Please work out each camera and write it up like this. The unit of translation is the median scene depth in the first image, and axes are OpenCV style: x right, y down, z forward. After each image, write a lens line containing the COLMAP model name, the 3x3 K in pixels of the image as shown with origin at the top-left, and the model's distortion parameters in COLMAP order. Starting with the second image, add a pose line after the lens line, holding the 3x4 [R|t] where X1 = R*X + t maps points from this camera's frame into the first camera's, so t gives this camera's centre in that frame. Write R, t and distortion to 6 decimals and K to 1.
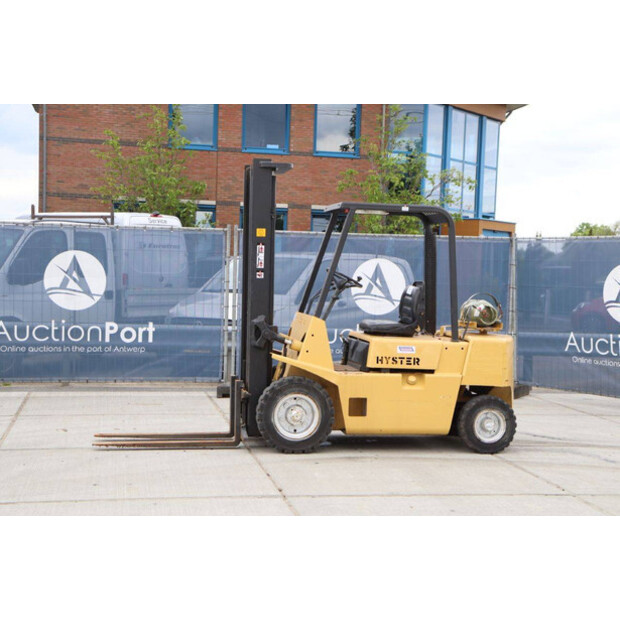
lens RADIAL K [[1102.9, 0, 310.0], [0, 1102.9, 310.0], [0, 0, 1]] dist [0.195407, 0.073987]
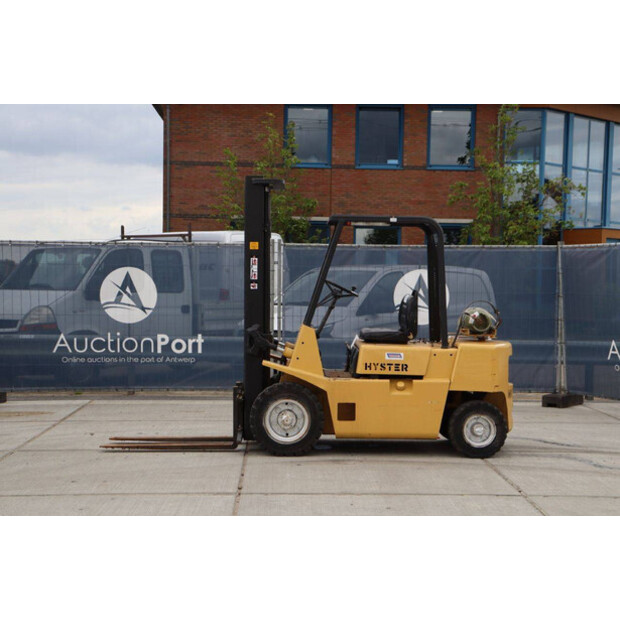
lens RADIAL K [[1102.9, 0, 310.0], [0, 1102.9, 310.0], [0, 0, 1]] dist [0.195407, 0.073987]
pose [[0.988004, -0.012918, -0.153888, 0.160904], [0.010717, 0.999828, -0.015122, 0.007191], [0.154056, 0.013291, 0.987973, -0.029462]]
